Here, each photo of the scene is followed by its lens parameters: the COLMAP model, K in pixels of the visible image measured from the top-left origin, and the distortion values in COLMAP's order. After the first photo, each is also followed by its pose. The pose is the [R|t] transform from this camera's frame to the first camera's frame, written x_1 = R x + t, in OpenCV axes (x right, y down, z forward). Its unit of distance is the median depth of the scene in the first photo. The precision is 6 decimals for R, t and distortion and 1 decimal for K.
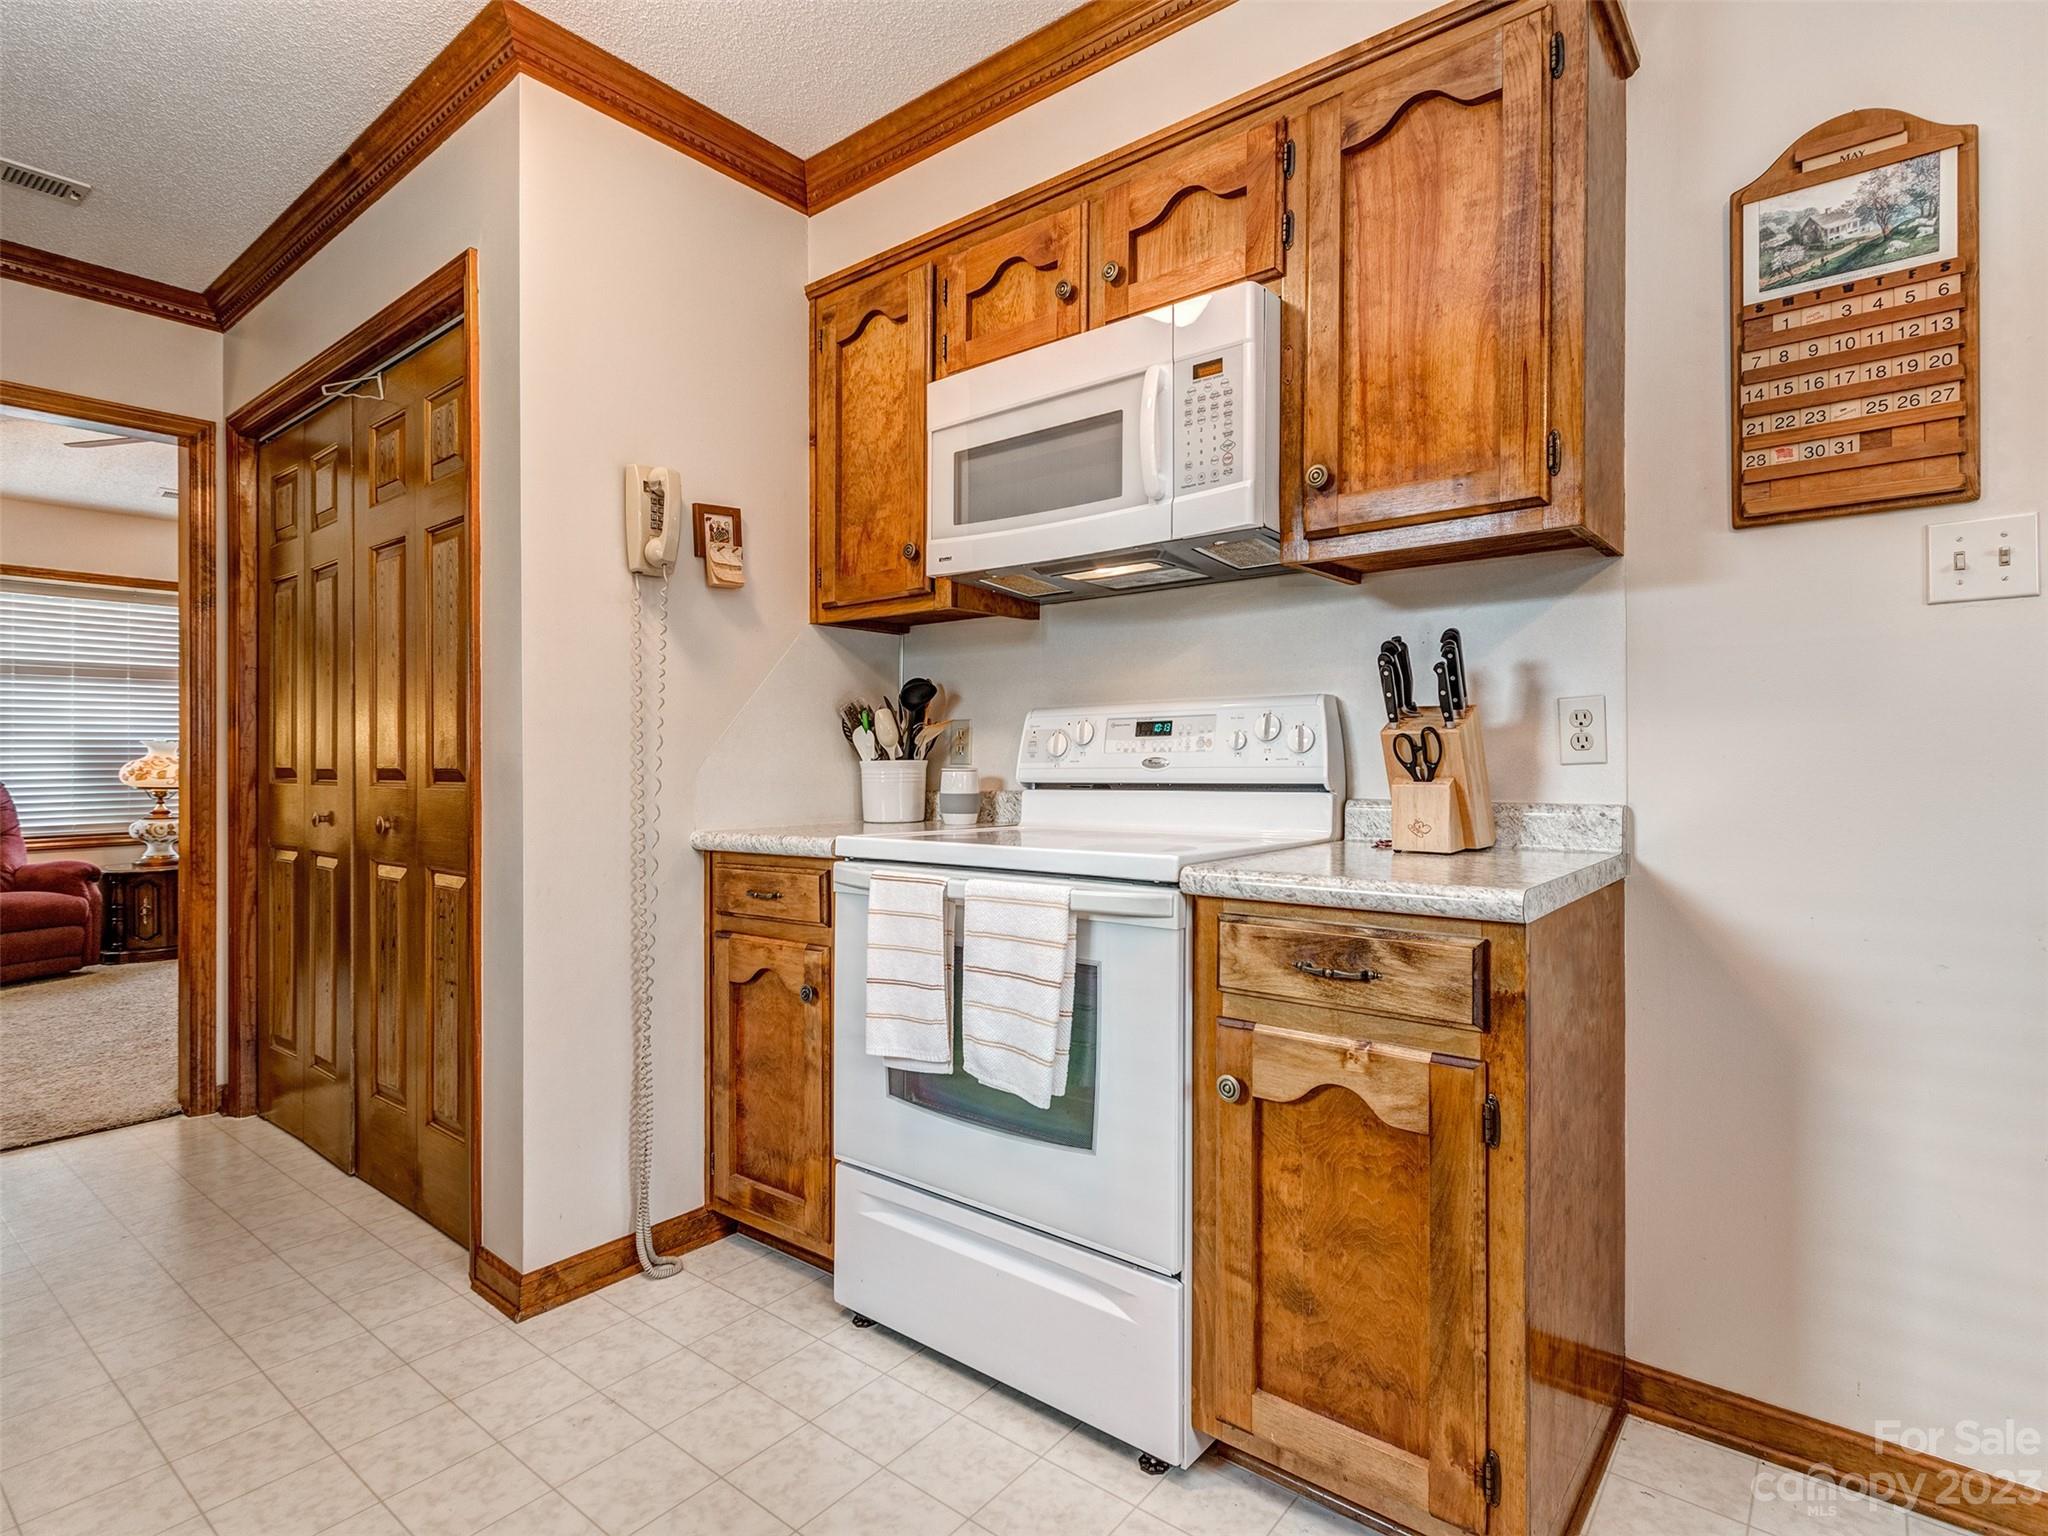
lens RADIAL K [[1048.8, 0, 1008.9], [0, 1048.8, 761.4], [0, 0, 1]] dist [0.001781, -0.001547]
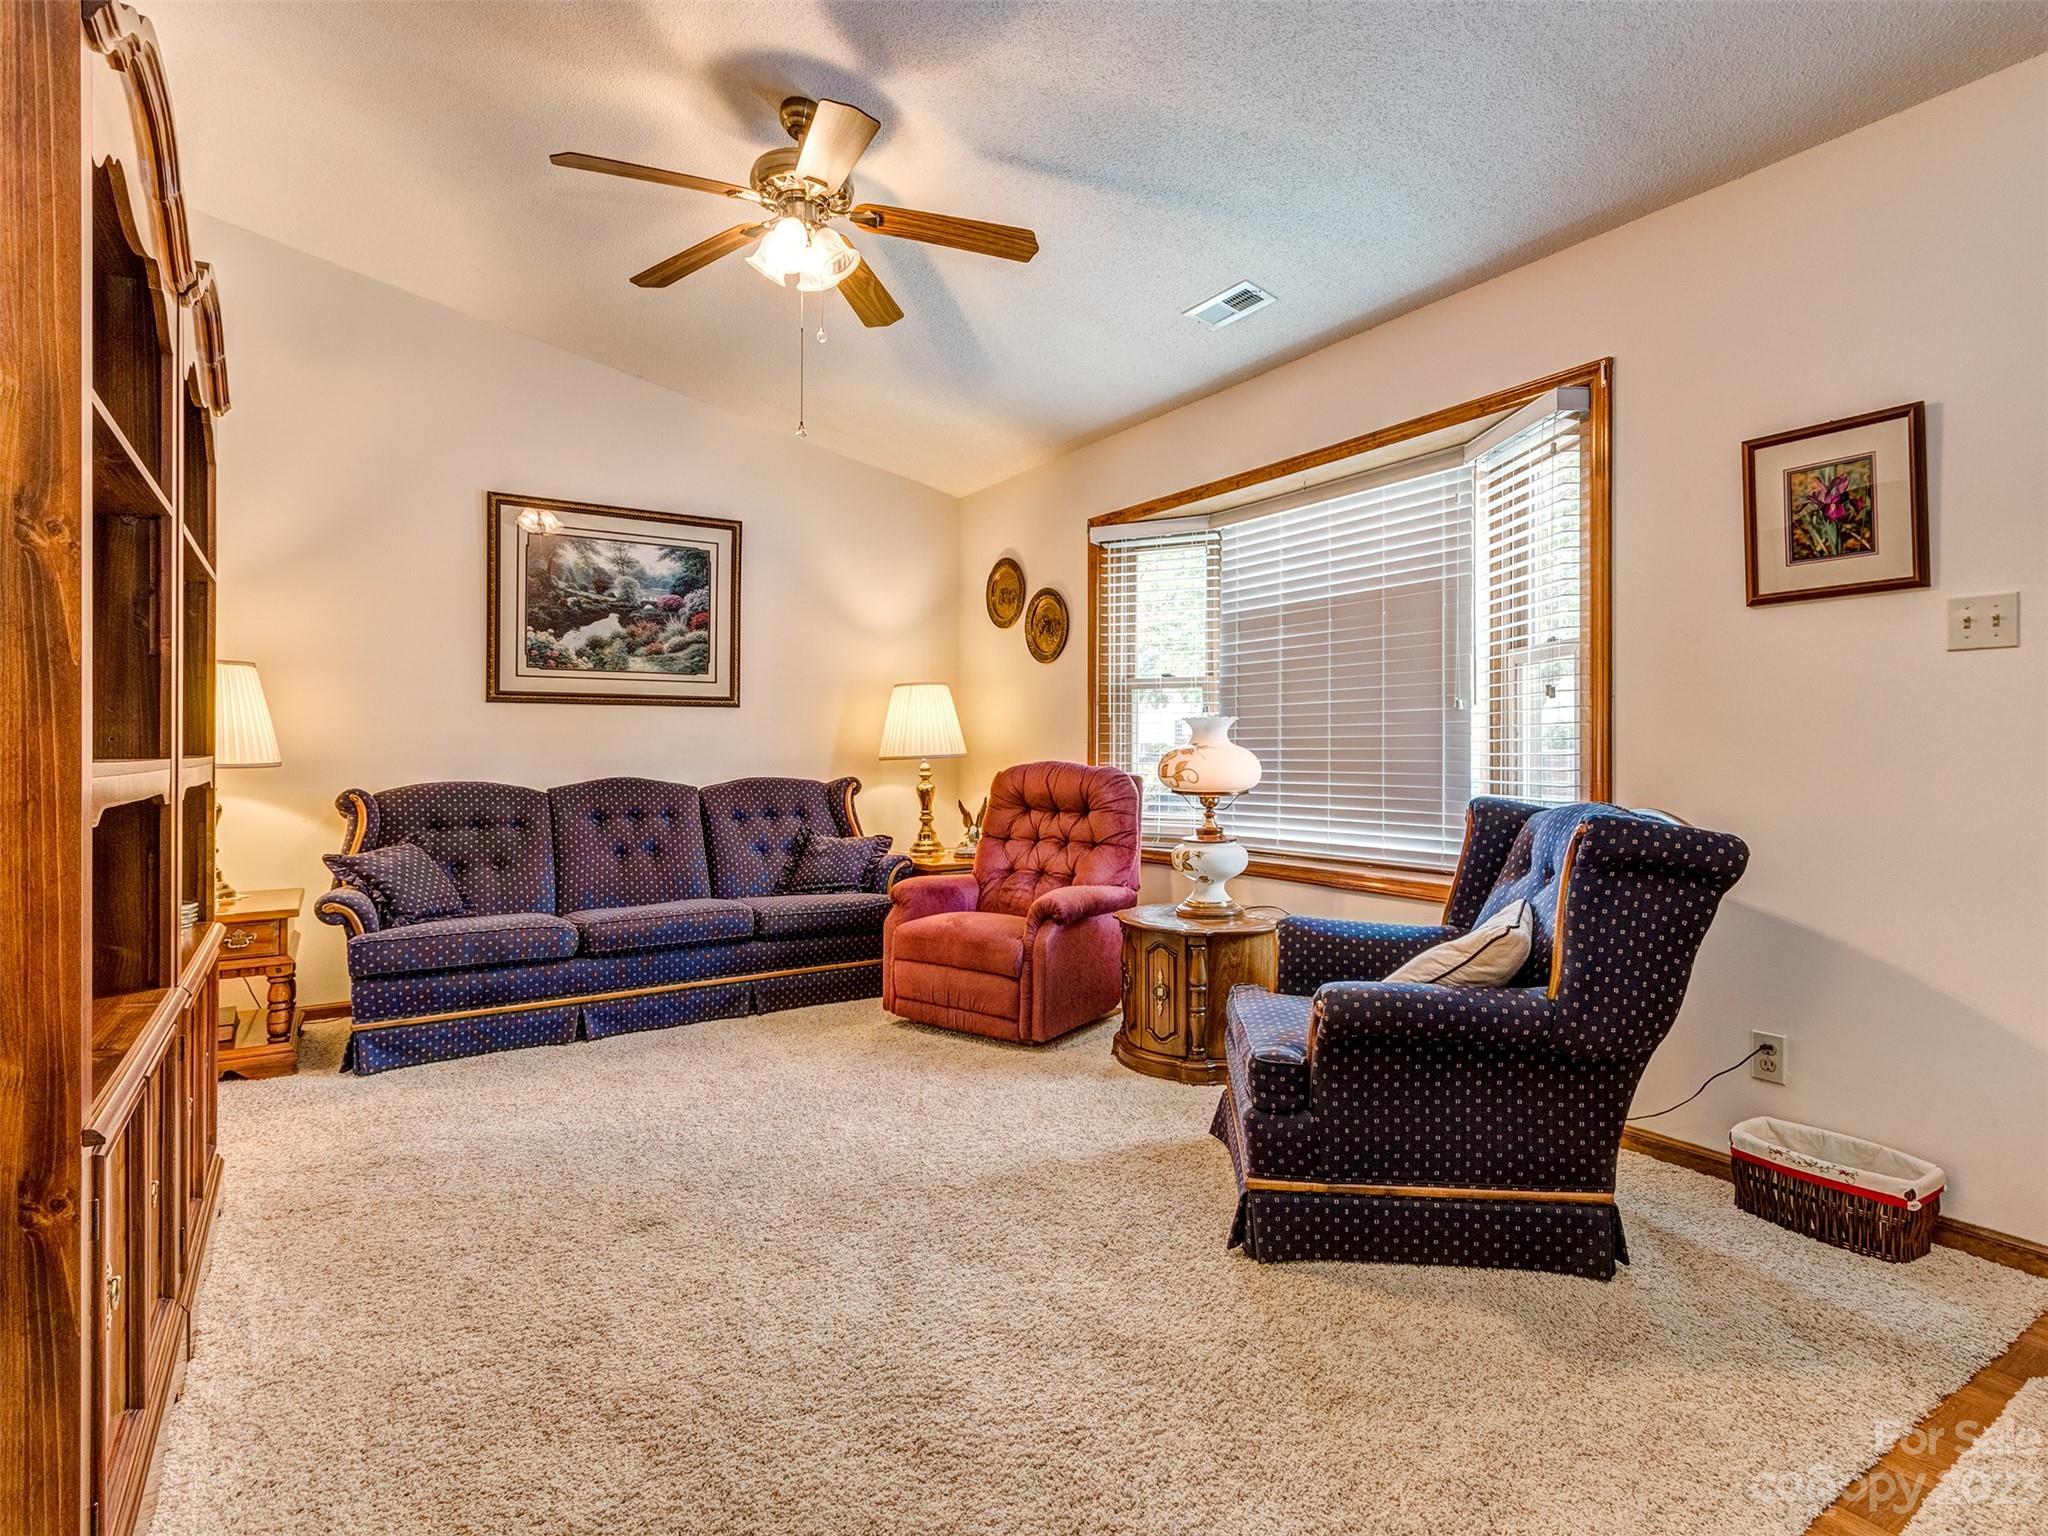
lens RADIAL K [[1048.8, 0, 1016.7], [0, 1048.8, 746.1], [0, 0, 1]] dist [0.001781, -0.001547]
pose [[-0.294713, 0.002709, -0.955582, -0.358354], [0.001552, 0.999996, 0.002356, -0.006919], [0.955584, -0.000789, -0.294716, 2.153505]]
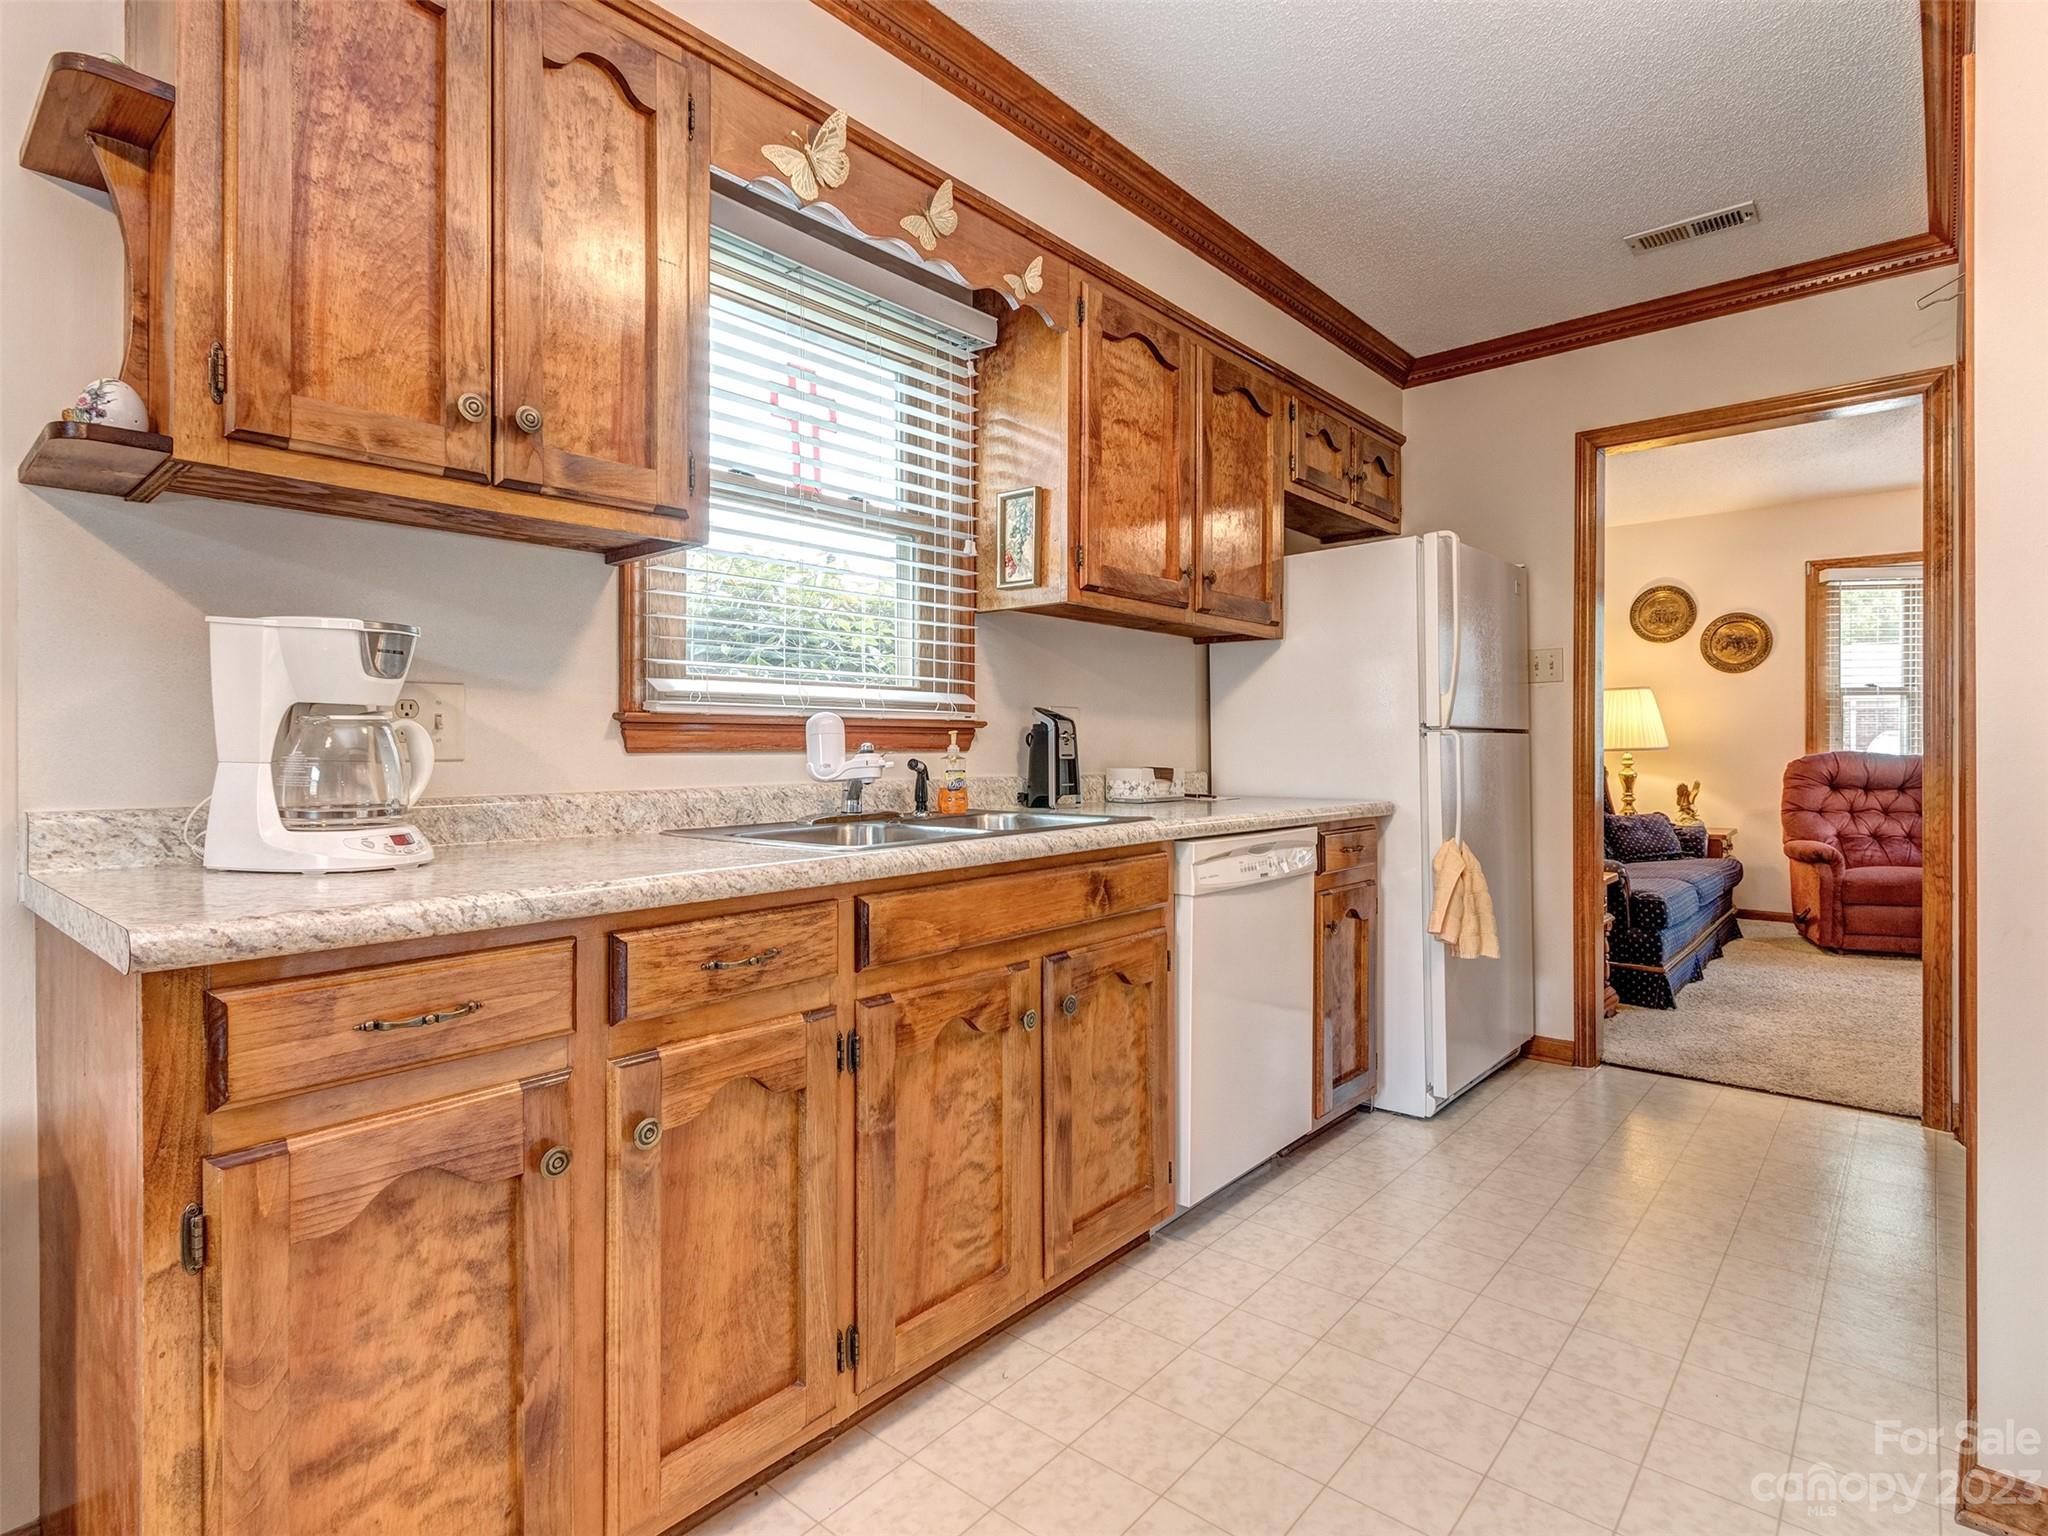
lens RADIAL K [[1048.8, 0, 1026.3], [0, 1048.8, 749.9], [0, 0, 1]] dist [0.001781, -0.001547]
pose [[-0.022226, 0.009558, -0.999707, 0.169330], [0.001421, 0.999954, 0.009529, -0.004039], [0.999752, -0.001209, -0.022239, 0.236799]]
